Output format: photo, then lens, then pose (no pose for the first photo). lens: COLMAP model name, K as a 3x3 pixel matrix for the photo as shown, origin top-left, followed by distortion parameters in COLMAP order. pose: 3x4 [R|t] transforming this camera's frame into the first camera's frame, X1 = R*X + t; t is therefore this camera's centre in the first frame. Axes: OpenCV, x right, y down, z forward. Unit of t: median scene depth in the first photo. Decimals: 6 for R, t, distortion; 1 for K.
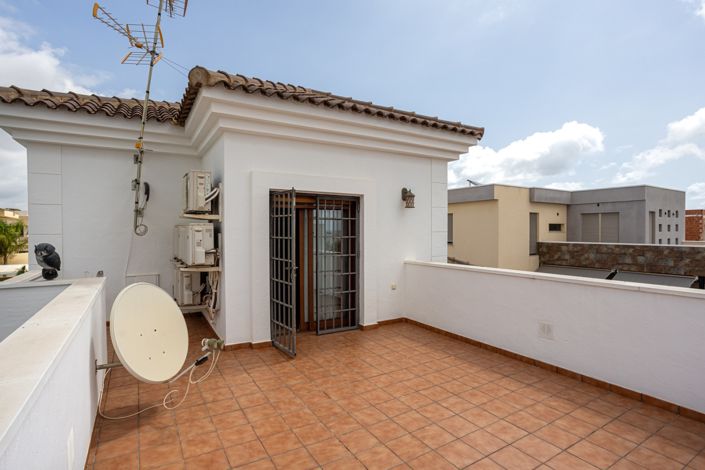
lens RADIAL K [[348.1, 0, 356.6], [0, 348.1, 228.0], [0, 0, 1]] dist [-0.056361, 0.040613]
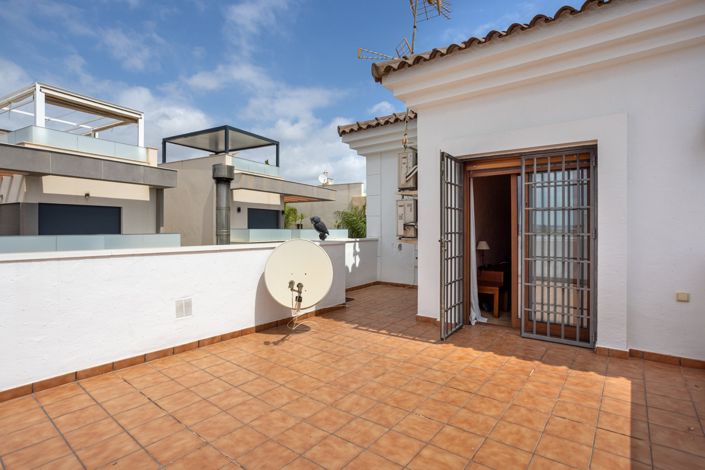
lens RADIAL K [[348.1, 0, 356.6], [0, 348.1, 228.0], [0, 0, 1]] dist [-0.056361, 0.040613]
pose [[0.393947, 0.006748, -0.919108, 0.494876], [0.006813, 0.999924, 0.010262, 0.064979], [0.919108, -0.010305, 0.393871, 0.412026]]
